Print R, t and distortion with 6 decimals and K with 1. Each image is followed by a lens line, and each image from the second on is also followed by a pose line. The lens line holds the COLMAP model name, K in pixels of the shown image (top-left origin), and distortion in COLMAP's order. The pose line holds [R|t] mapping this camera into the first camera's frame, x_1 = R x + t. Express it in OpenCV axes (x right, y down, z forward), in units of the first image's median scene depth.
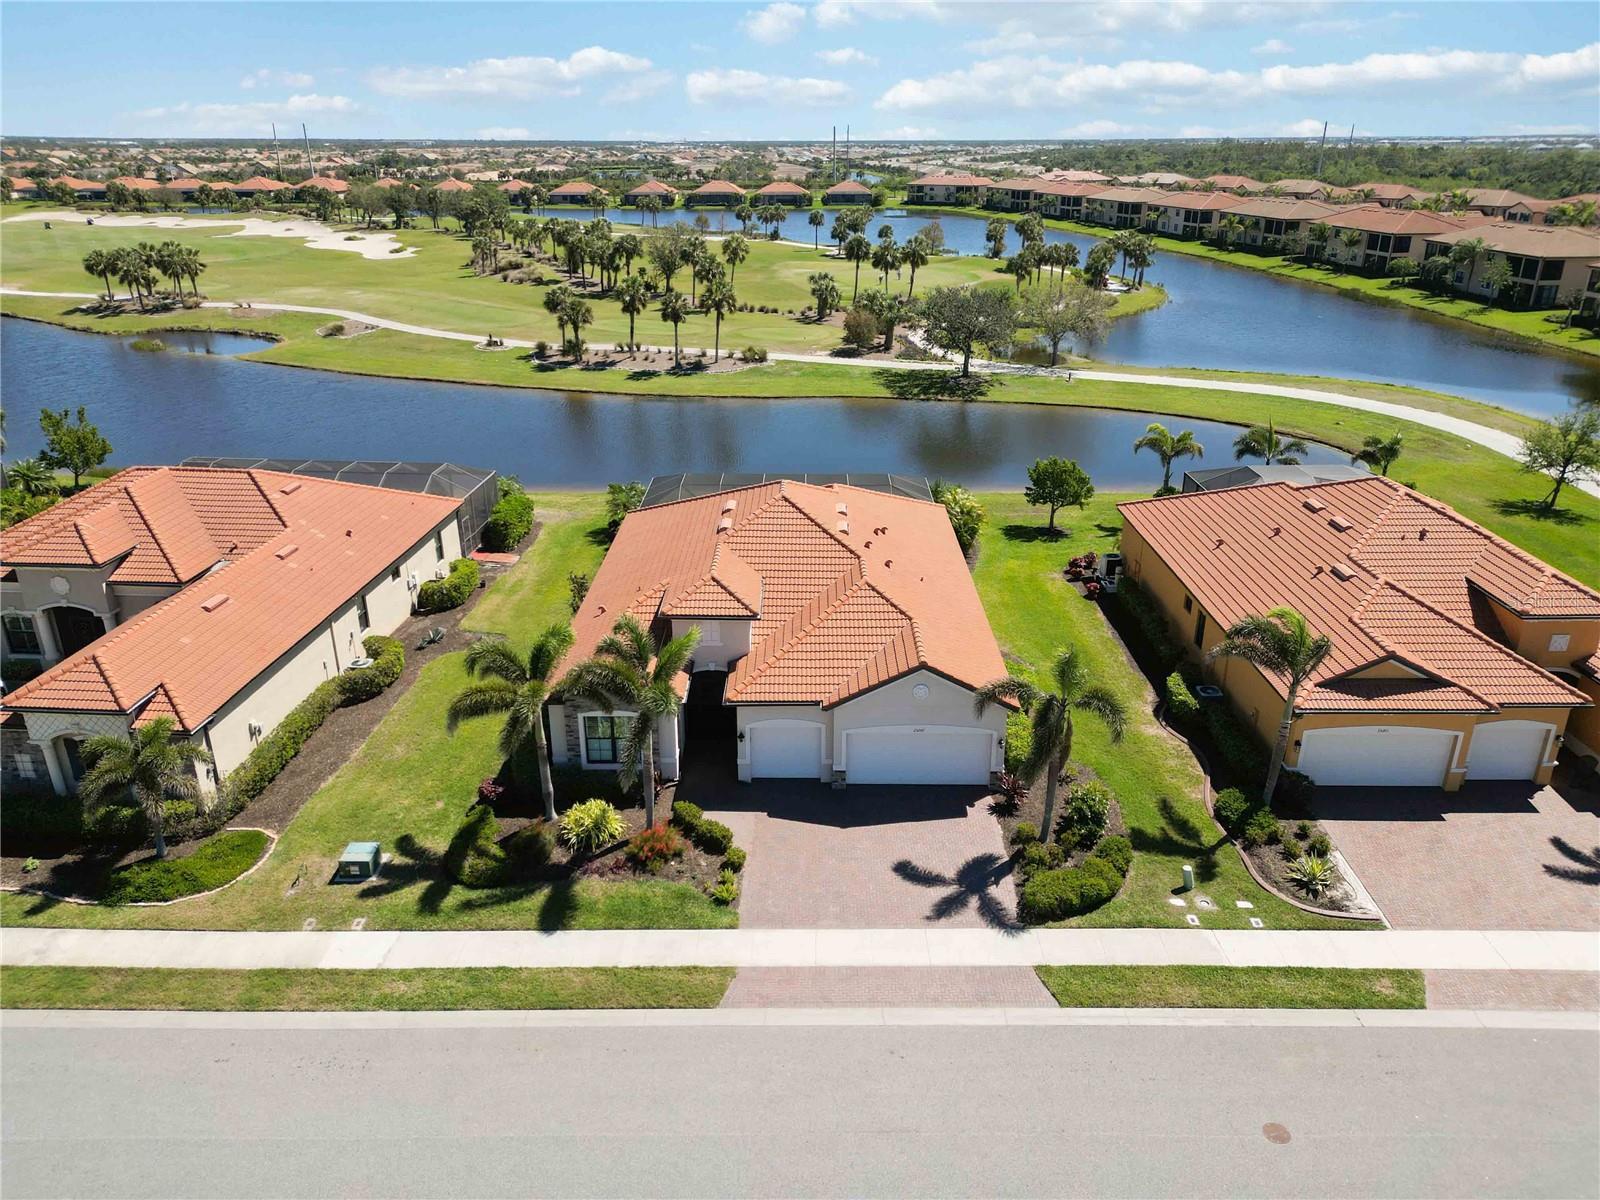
lens RADIAL K [[1118.1, 0, 797.0], [0, 1118.1, 592.9], [0, 0, 1]] dist [0.070659, -0.069263]
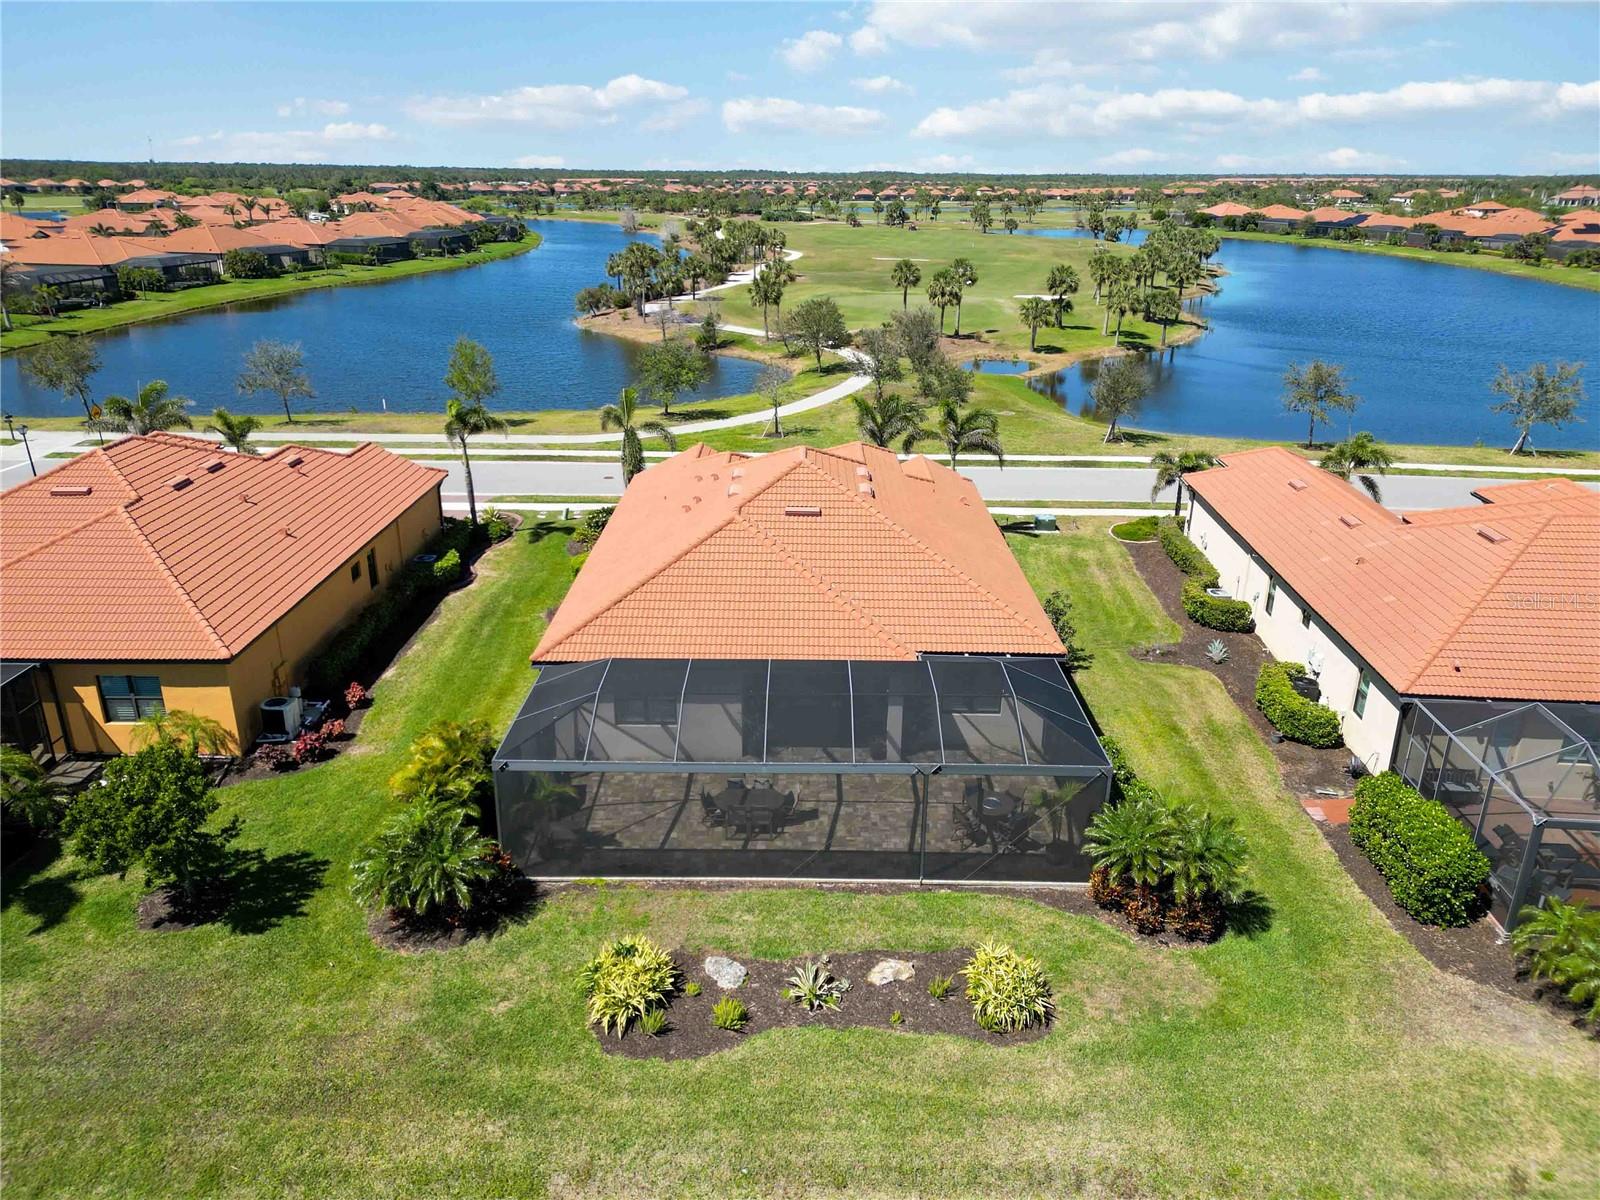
lens RADIAL K [[1116.5, 0, 797.1], [0, 1116.5, 595.4], [0, 0, 1]] dist [0.064533, -0.056557]
pose [[-0.999956, -0.005102, -0.007869, -0.001399], [-0.009074, 0.738430, 0.674269, -0.647234], [0.002371, 0.674310, -0.738444, 1.845699]]
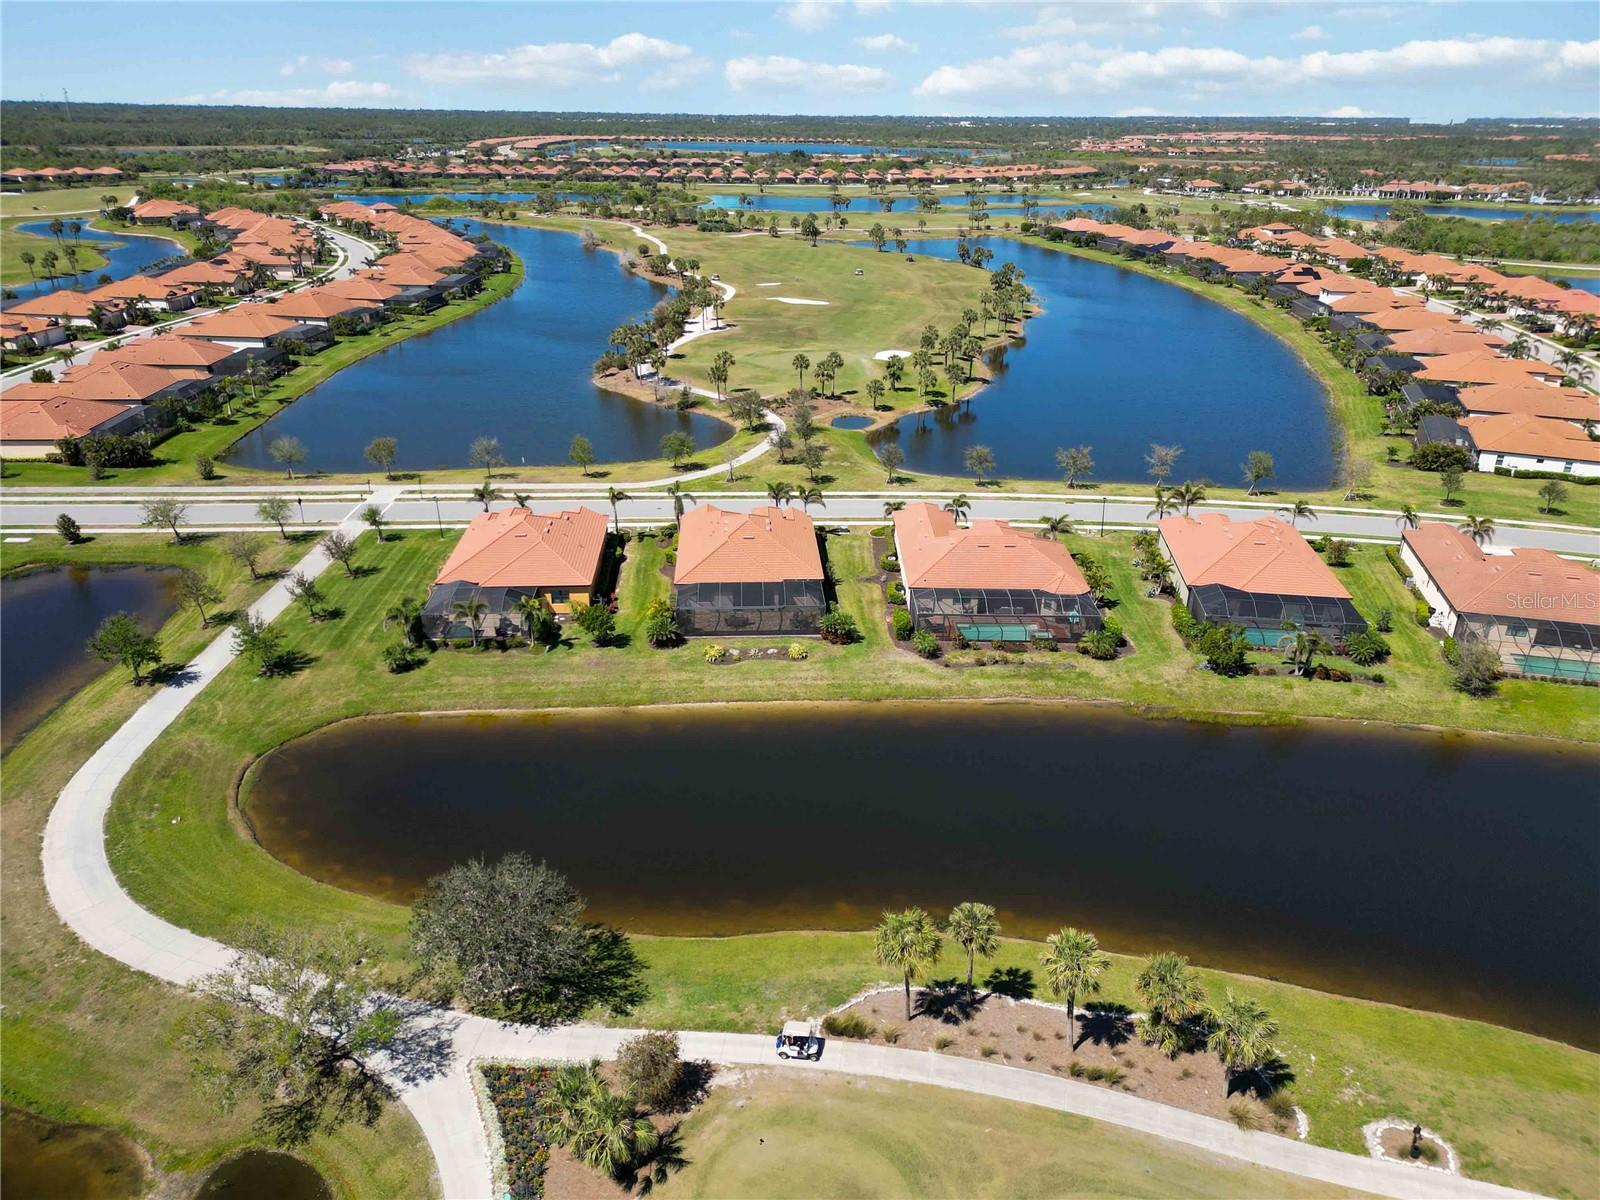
lens RADIAL K [[1116.5, 0, 797.1], [0, 1116.5, 595.4], [0, 0, 1]] dist [0.064533, -0.056557]
pose [[-0.997661, 0.016948, -0.066218, 0.054491], [-0.035080, 0.704500, 0.708837, -2.022257], [0.058664, 0.709502, -0.702258, 3.264329]]
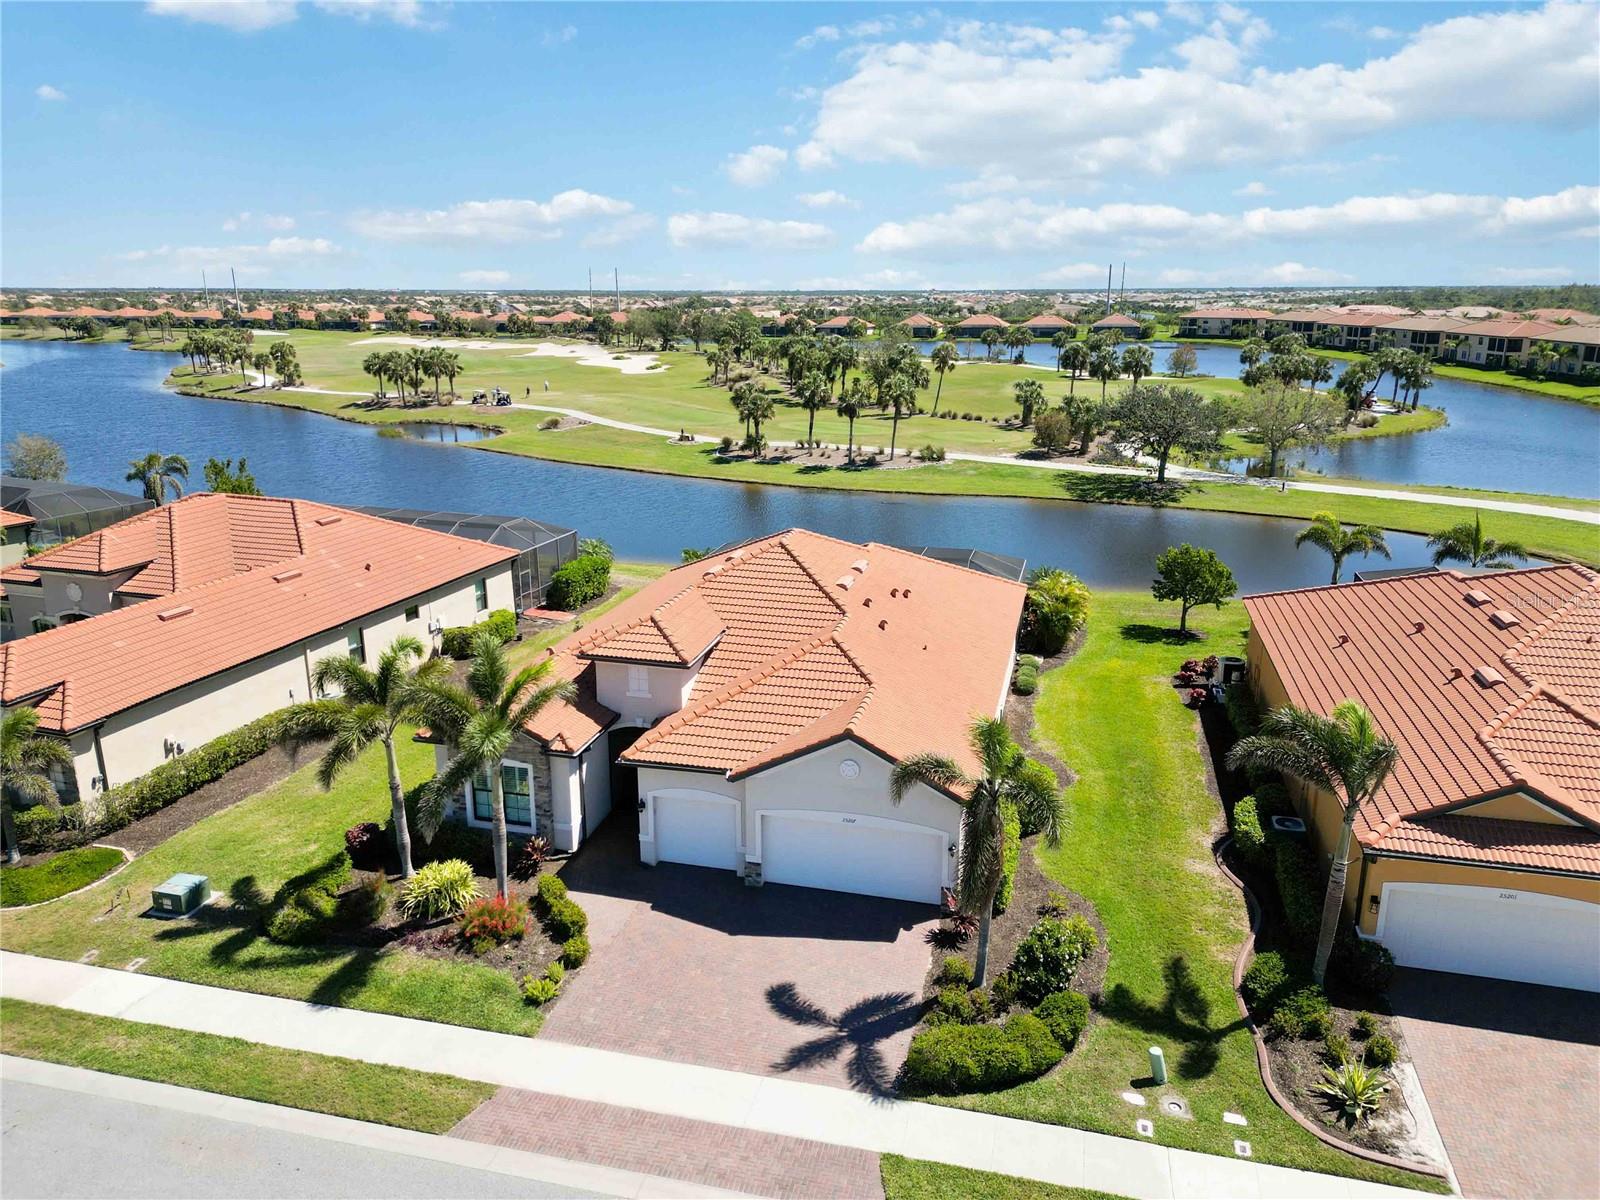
lens RADIAL K [[1118.1, 0, 797.0], [0, 1118.1, 592.9], [0, 0, 1]] dist [0.070659, -0.069263]
pose [[0.969678, 0.063459, -0.236004, 0.215246], [-0.090833, 0.990103, -0.106980, 0.045002], [0.226879, 0.125173, 0.965846, 0.183301]]
